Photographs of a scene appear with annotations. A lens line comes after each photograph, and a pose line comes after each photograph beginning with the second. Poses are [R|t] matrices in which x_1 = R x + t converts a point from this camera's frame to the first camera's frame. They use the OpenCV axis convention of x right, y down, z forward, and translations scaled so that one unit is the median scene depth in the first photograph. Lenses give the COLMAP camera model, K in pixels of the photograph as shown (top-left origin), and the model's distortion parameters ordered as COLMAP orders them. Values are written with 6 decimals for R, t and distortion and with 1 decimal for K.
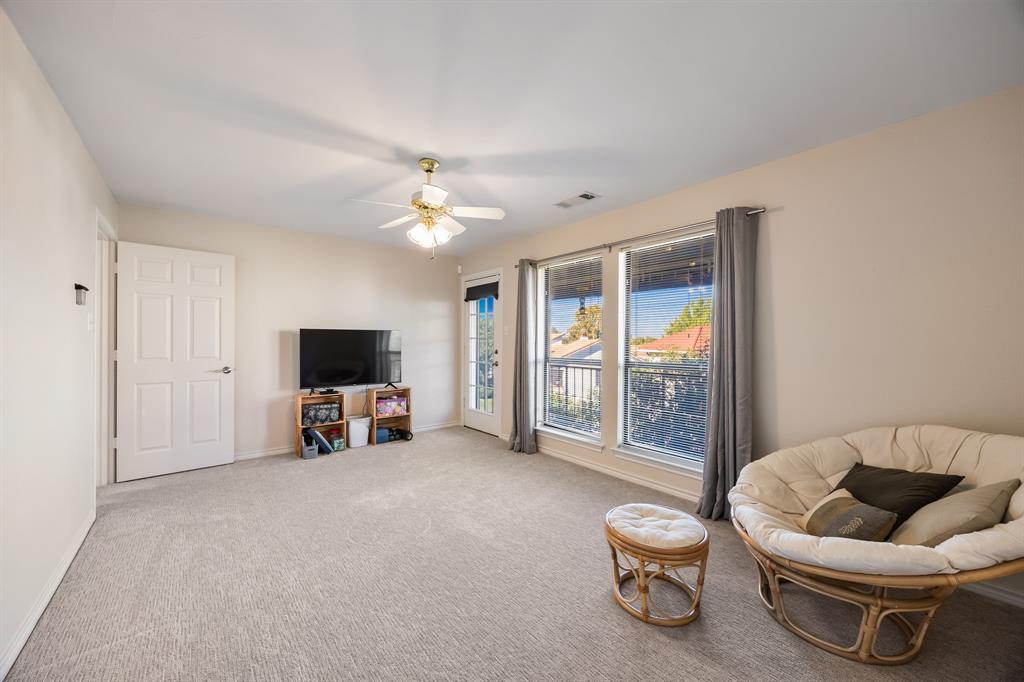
lens RADIAL K [[391.7, 0, 516.0], [0, 391.7, 335.3], [0, 0, 1]] dist [-0.000390, 0.000178]
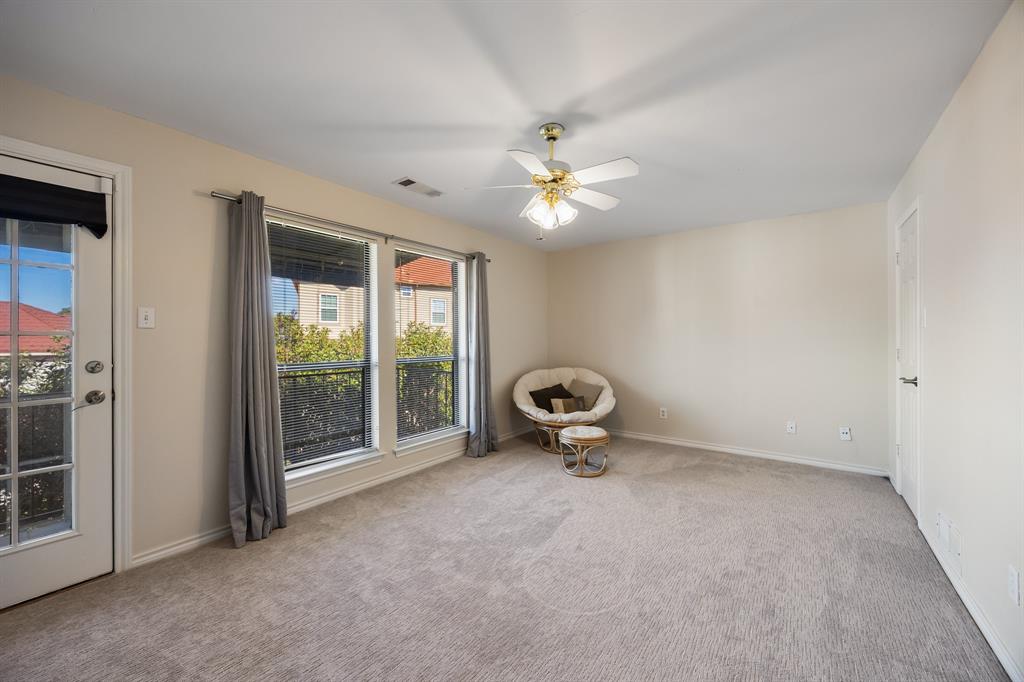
lens RADIAL K [[391.7, 0, 516.0], [0, 391.7, 335.3], [0, 0, 1]] dist [-0.000390, 0.000178]
pose [[-0.241208, 0.006416, 0.970452, -0.782288], [-0.006501, 0.999945, -0.008227, 0.013458], [-0.970452, -0.008293, -0.241153, 0.972887]]
